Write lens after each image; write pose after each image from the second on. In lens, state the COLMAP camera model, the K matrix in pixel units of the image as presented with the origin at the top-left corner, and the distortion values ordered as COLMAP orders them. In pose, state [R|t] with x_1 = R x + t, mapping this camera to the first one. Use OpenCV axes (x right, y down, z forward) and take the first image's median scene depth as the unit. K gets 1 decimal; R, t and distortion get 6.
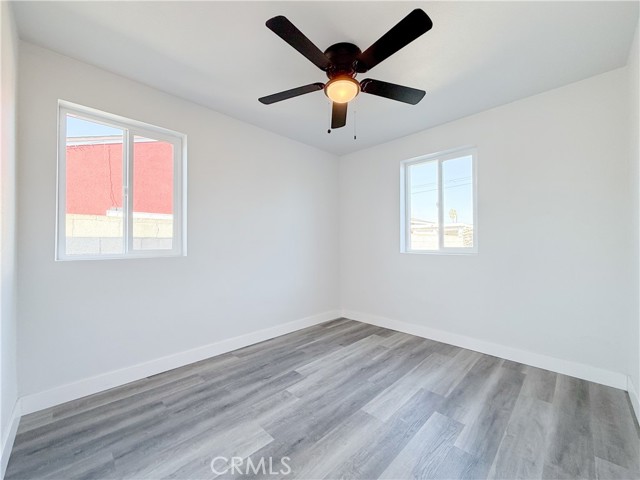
lens RADIAL K [[256.4, 0, 318.5], [0, 256.4, 240.7], [0, 0, 1]] dist [-0.000324, 0.000360]
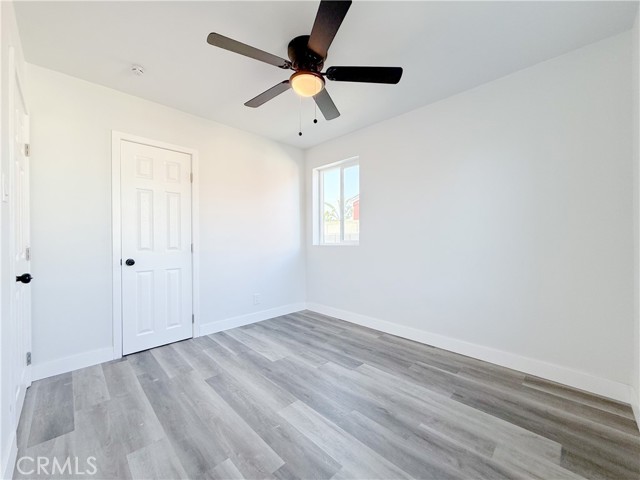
lens RADIAL K [[256.4, 0, 321.8], [0, 256.4, 242.1], [0, 0, 1]] dist [-0.000324, 0.000360]
pose [[0.001456, 0.015032, -0.999886, 0.889976], [0.019616, 0.999694, 0.015058, 0.016507], [0.999807, -0.019636, 0.001160, 0.840314]]
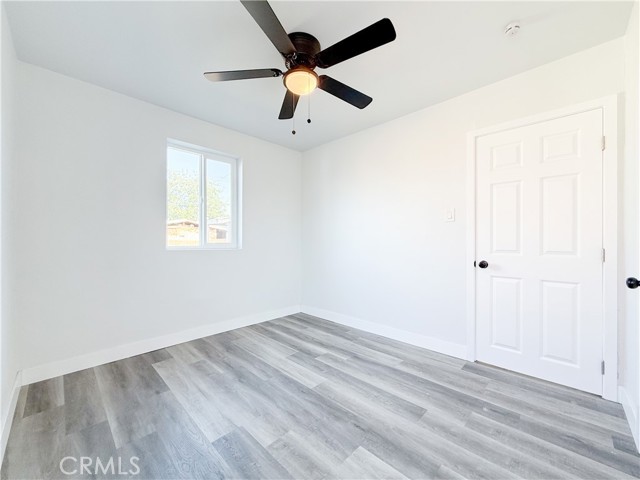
lens RADIAL K [[256.4, 0, 320.2], [0, 256.4, 239.2], [0, 0, 1]] dist [-0.000324, 0.000360]
pose [[-0.011361, 0.008073, 0.999903, -0.715125], [-0.012657, 0.999886, -0.008217, 0.018841], [-0.999855, -0.012749, -0.011257, 0.748540]]
